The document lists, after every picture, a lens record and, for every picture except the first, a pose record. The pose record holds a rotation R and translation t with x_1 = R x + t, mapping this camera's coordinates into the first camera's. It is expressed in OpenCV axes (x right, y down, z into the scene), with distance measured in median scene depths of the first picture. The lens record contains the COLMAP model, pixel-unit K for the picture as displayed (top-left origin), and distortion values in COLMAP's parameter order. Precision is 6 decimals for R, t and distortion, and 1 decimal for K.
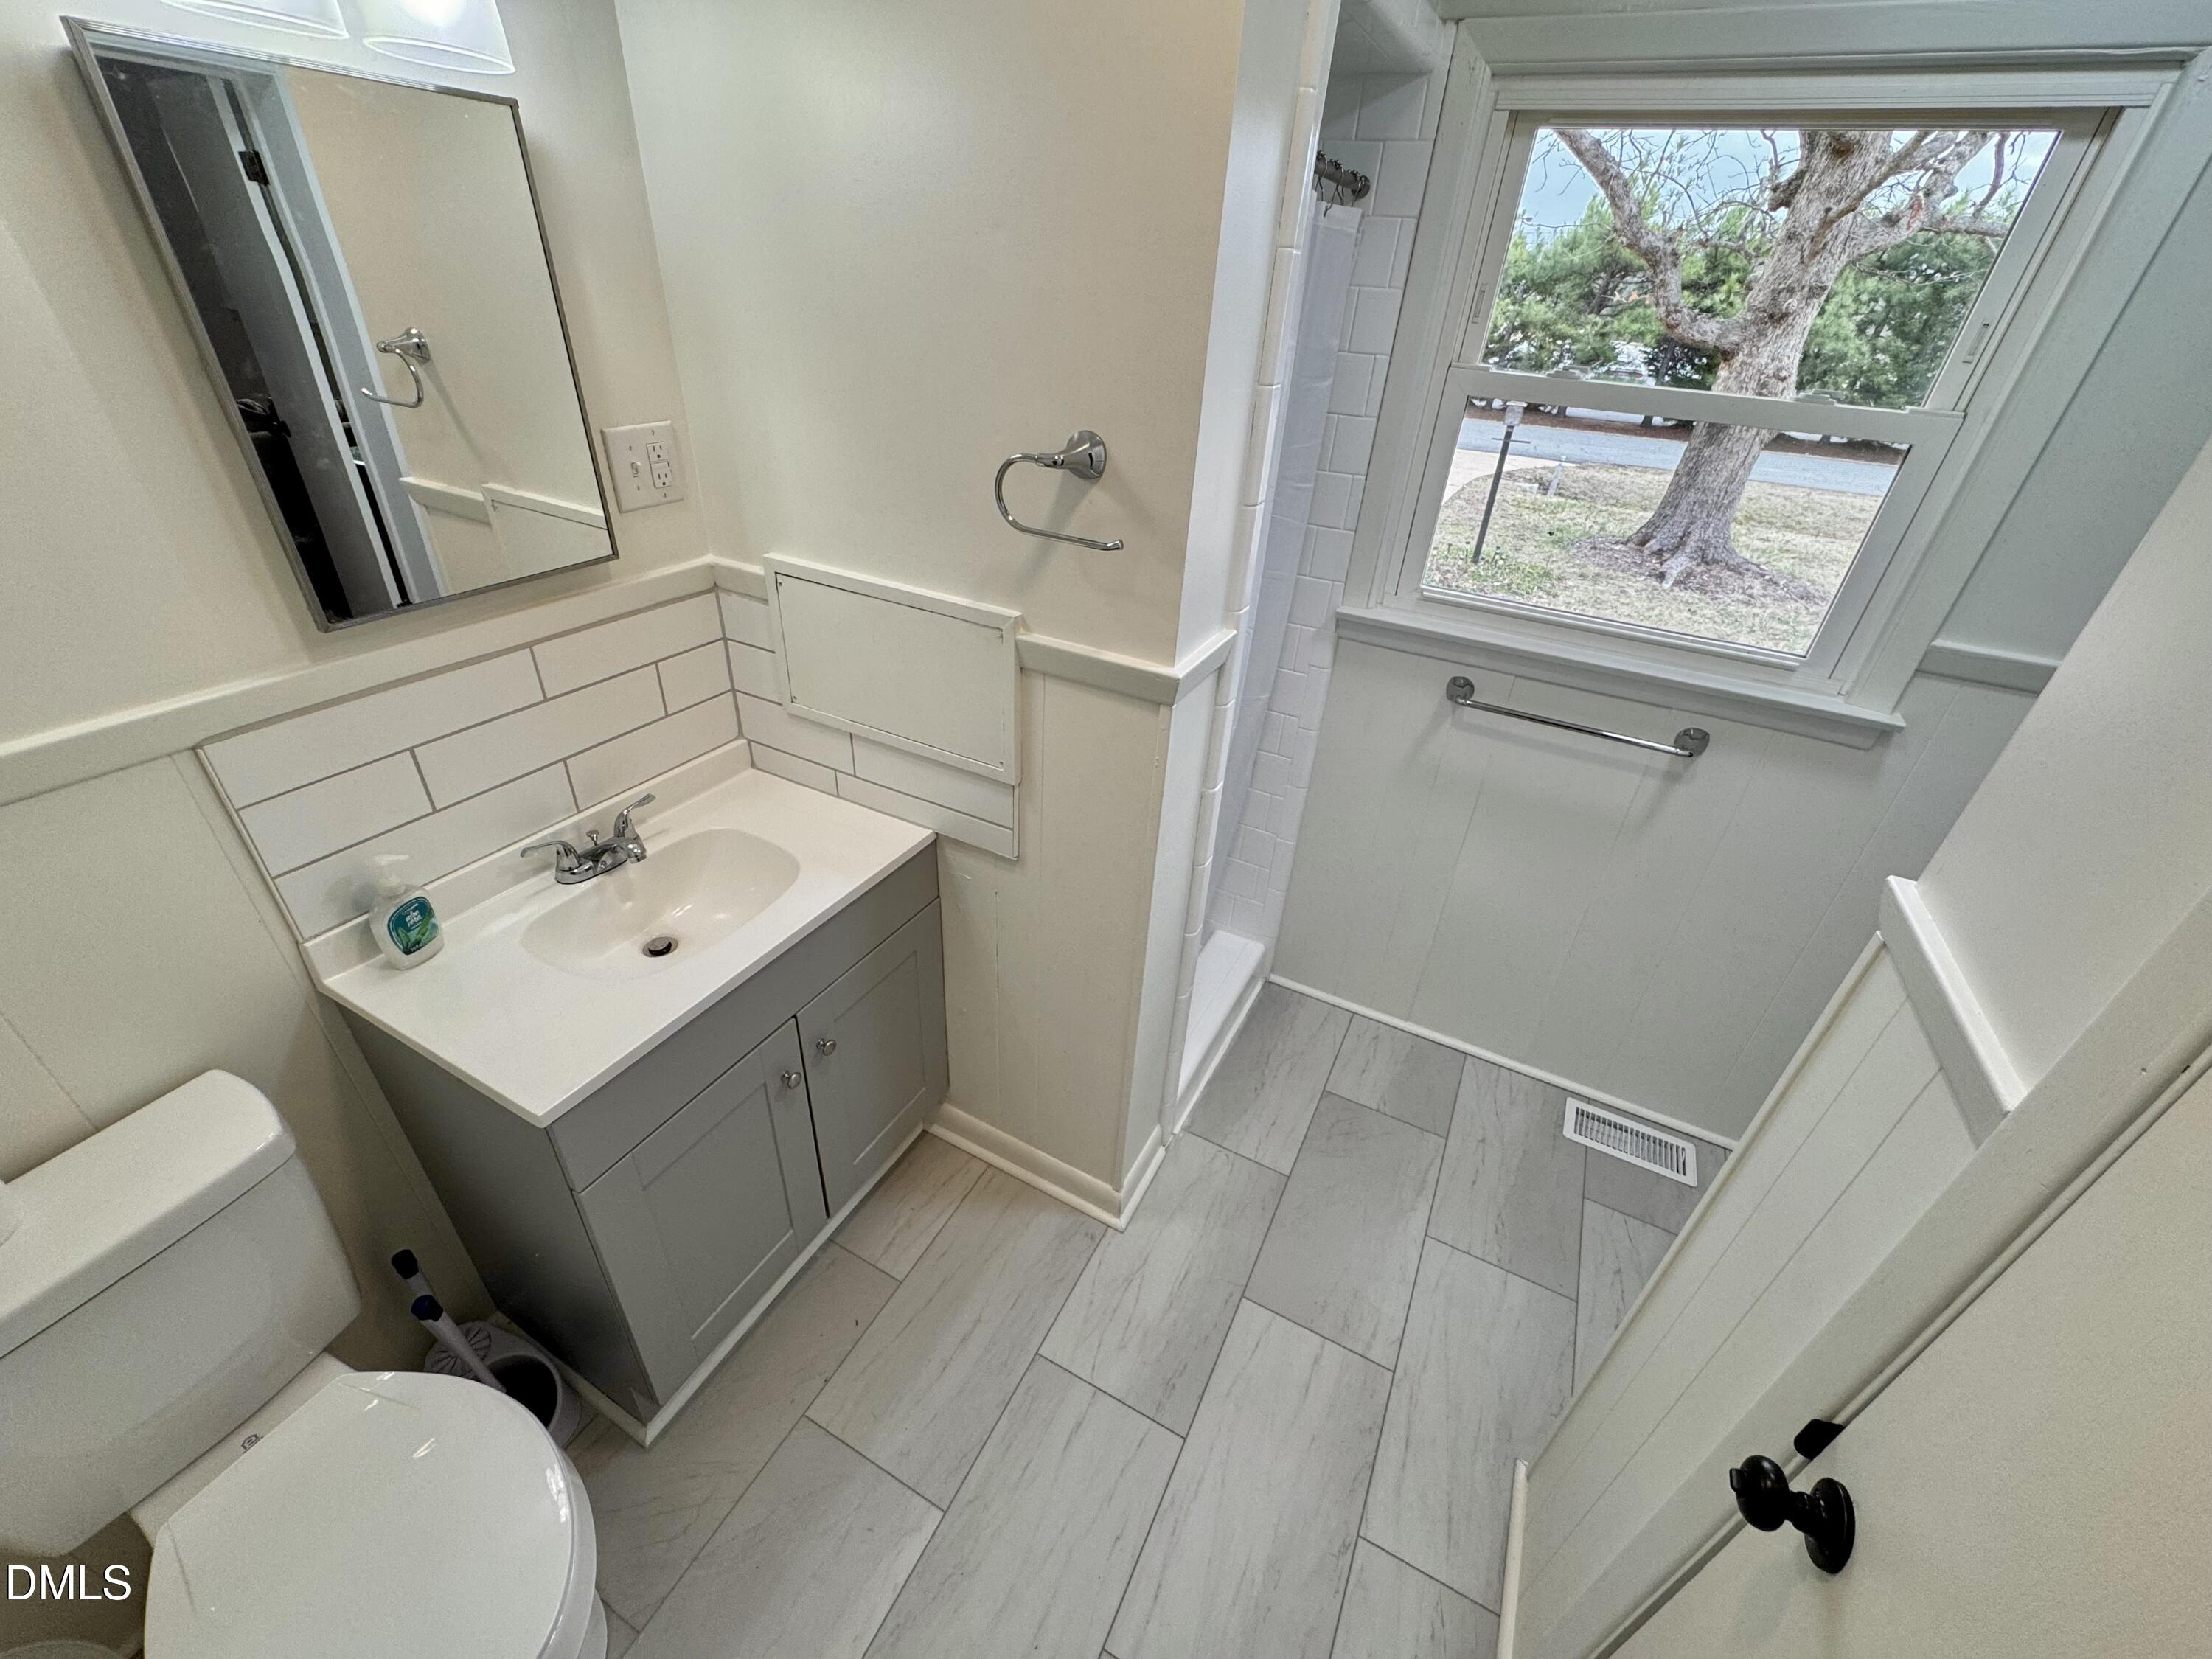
lens RADIAL K [[887.6, 0, 1106.0], [0, 887.6, 829.5], [0, 0, 1]] dist [-0.002407, 0.000206]
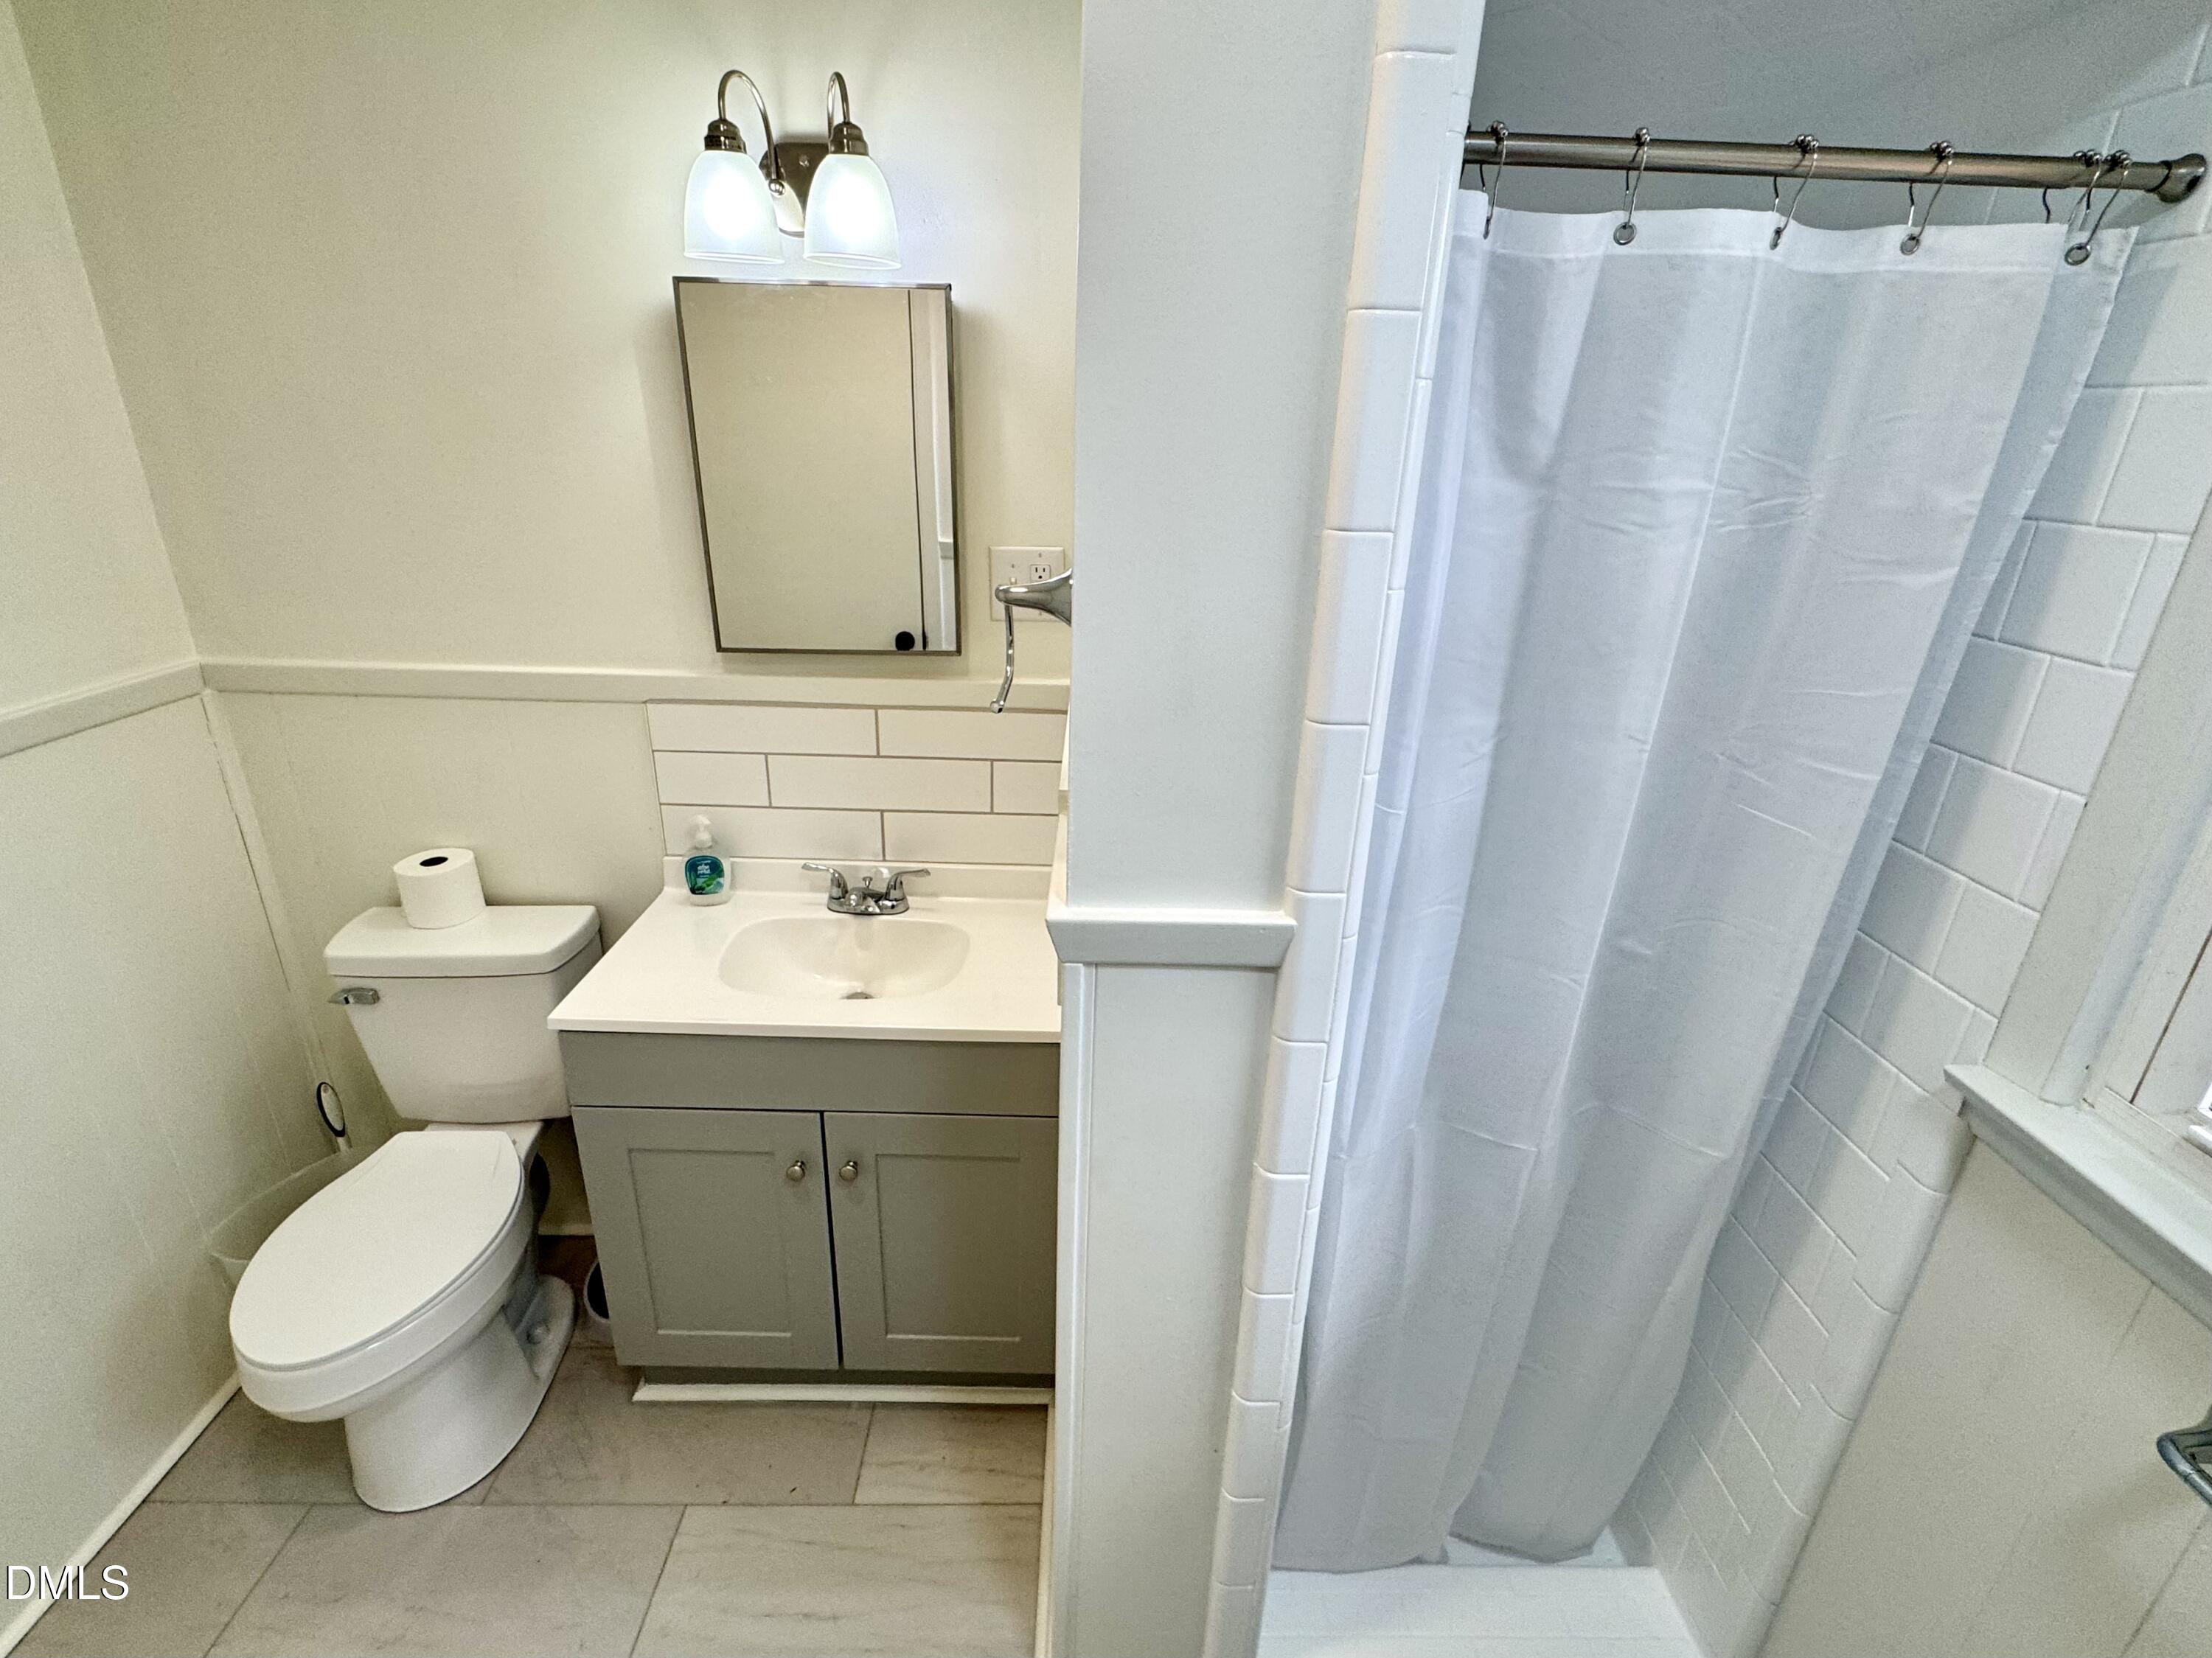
lens RADIAL K [[1029.3, 0, 1106.0], [0, 1029.3, 829.0], [0, 0, 1]] dist [0.001107, -0.000107]
pose [[0.470996, 0.284409, -0.835030, 0.644233], [-0.467508, 0.883209, 0.037123, -0.248175], [0.748064, 0.372898, 0.548951, 0.519082]]
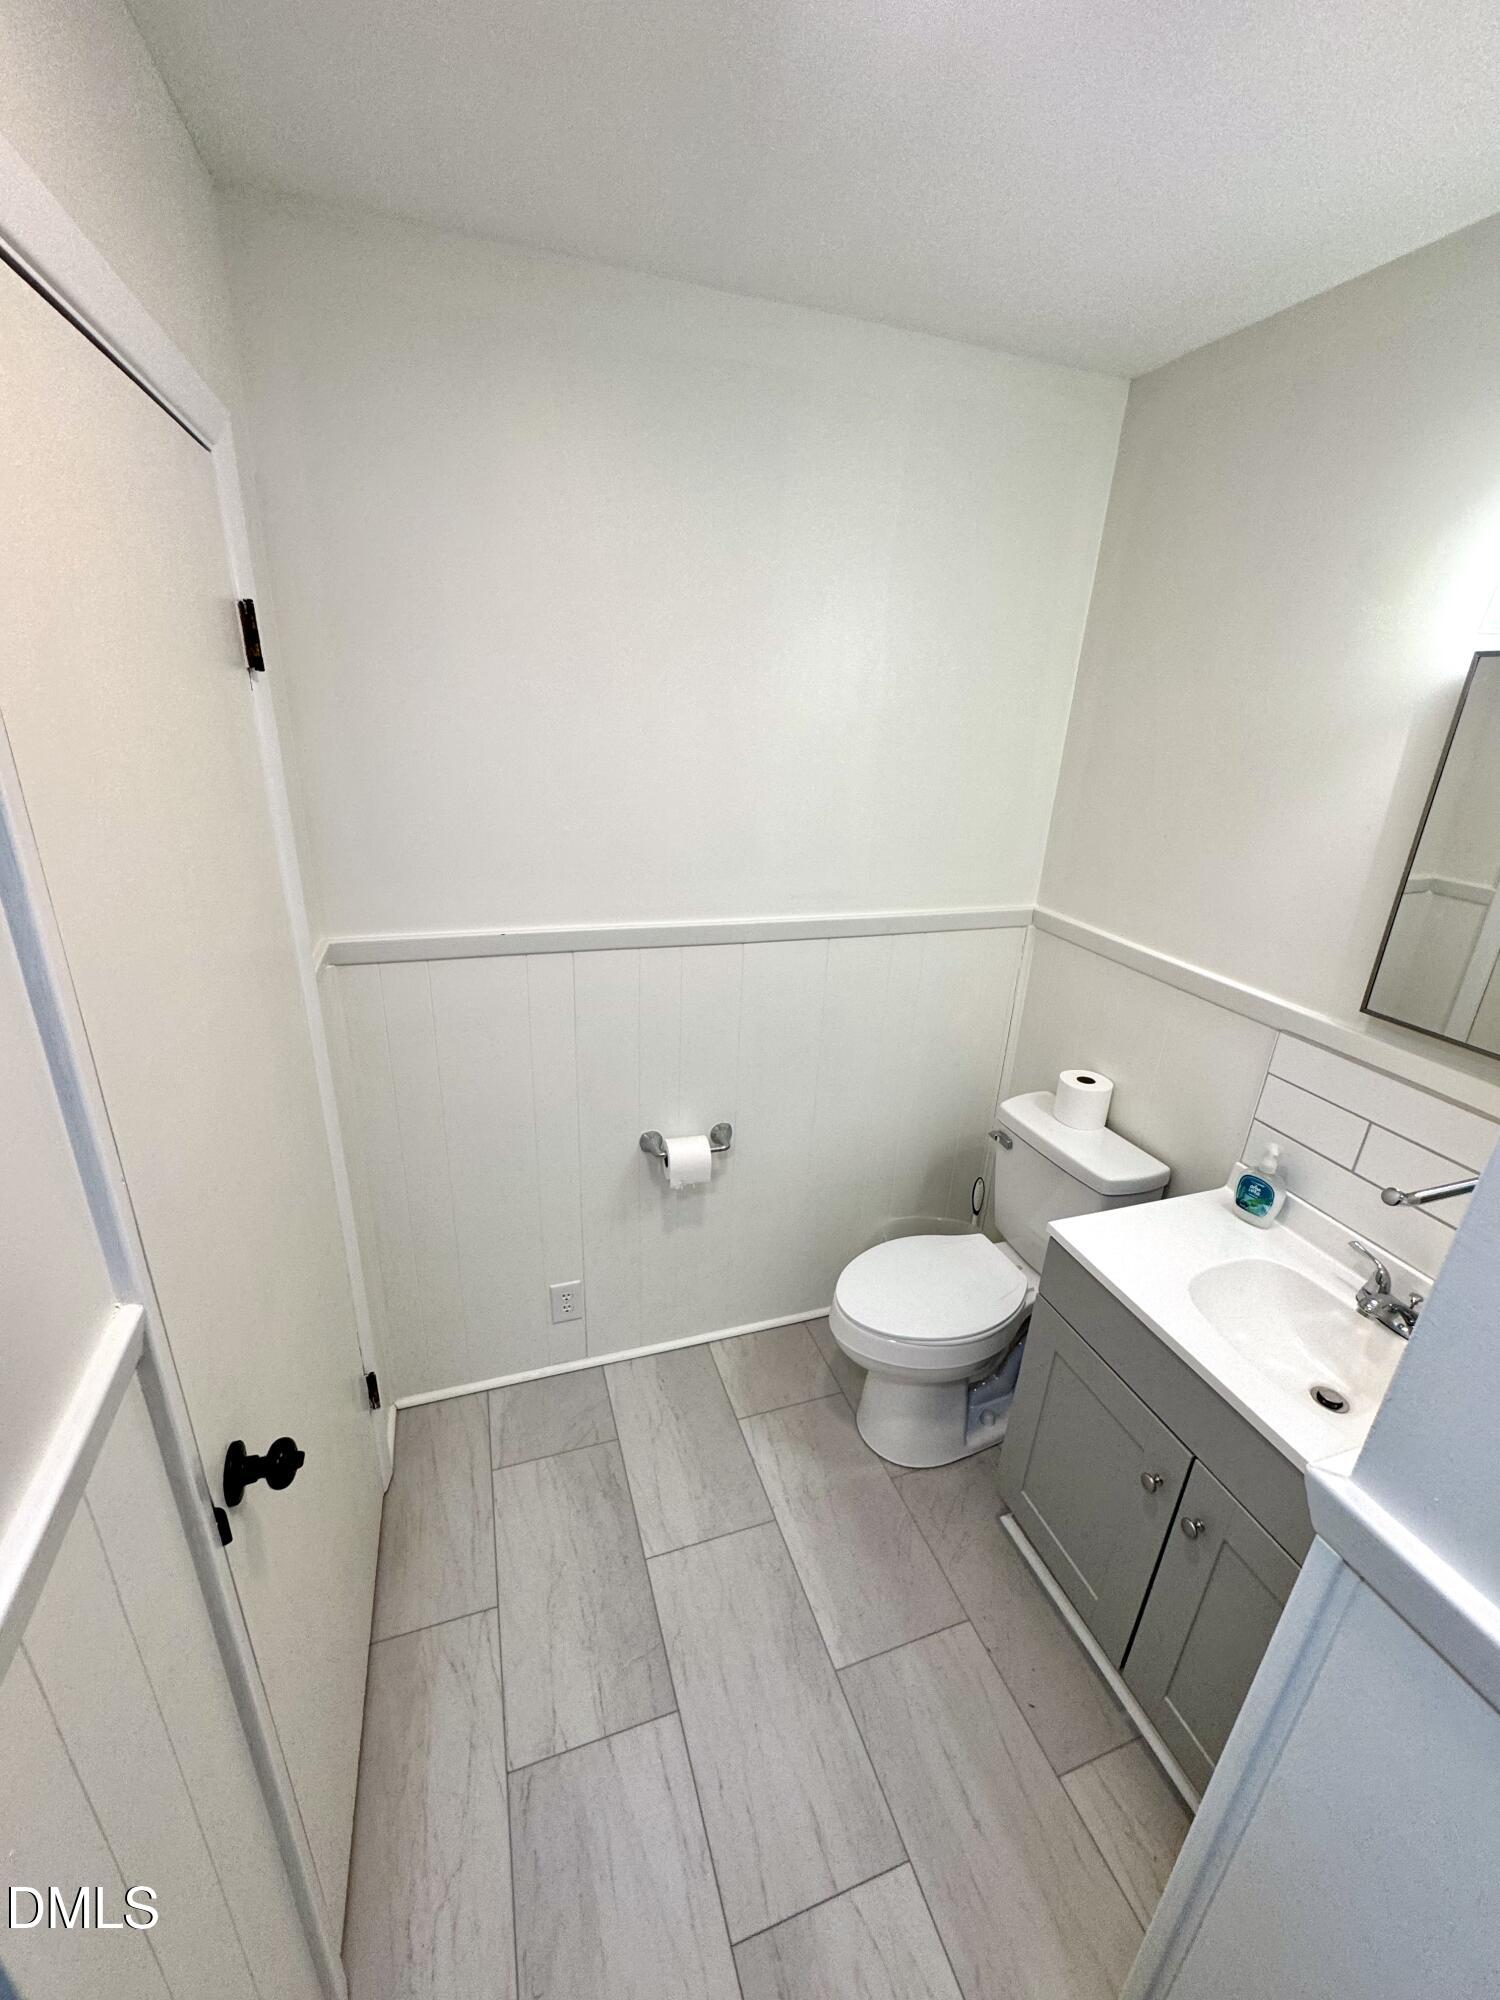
lens RADIAL K [[802.6, 0, 747.9], [0, 802.6, 1002.2], [0, 0, 1]] dist [-0.002407, 0.000206]
pose [[-0.687811, 0.173348, -0.704887, 0.521444], [-0.452170, 0.657335, 0.602871, -0.429815], [0.567853, 0.733390, -0.373739, 0.704320]]
